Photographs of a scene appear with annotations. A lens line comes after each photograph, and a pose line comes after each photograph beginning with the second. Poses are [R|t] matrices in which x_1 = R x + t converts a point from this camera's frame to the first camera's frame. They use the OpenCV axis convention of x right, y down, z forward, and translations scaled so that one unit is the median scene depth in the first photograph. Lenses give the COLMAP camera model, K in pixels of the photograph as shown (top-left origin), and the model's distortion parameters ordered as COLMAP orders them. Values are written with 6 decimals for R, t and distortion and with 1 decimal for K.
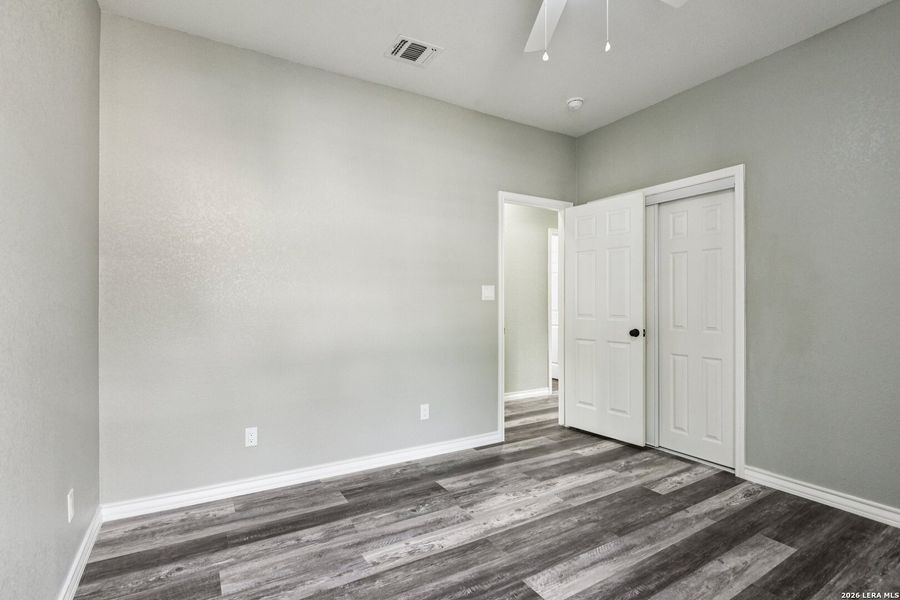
lens RADIAL K [[417.4, 0, 451.9], [0, 417.4, 303.4], [0, 0, 1]] dist [-0.003773, -0.009136]
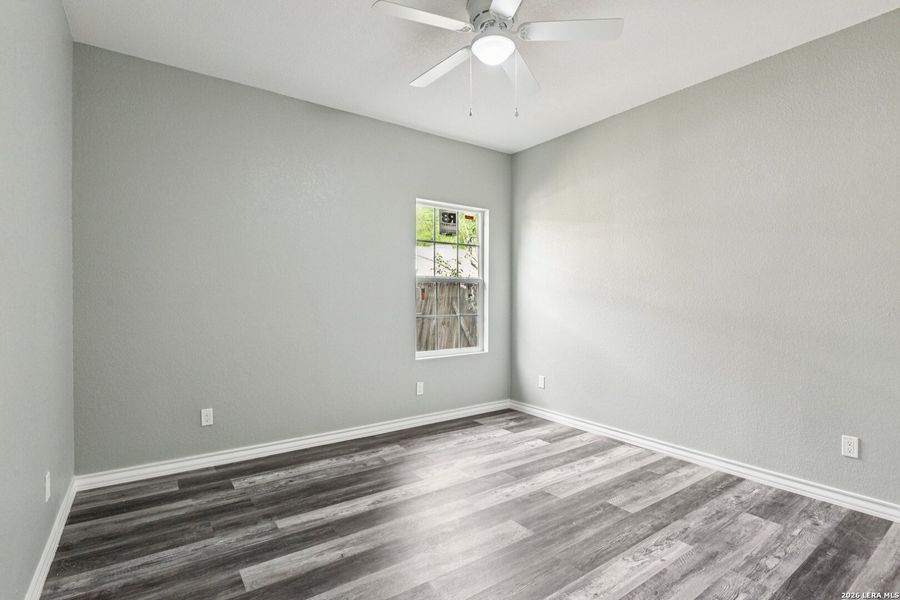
lens RADIAL K [[417.4, 0, 451.9], [0, 417.4, 303.4], [0, 0, 1]] dist [-0.003773, -0.009136]
pose [[-0.997279, -0.008905, -0.073177, 0.449641], [-0.009666, 0.999903, 0.010060, -0.000140], [0.073080, 0.010740, -0.997268, 1.945512]]
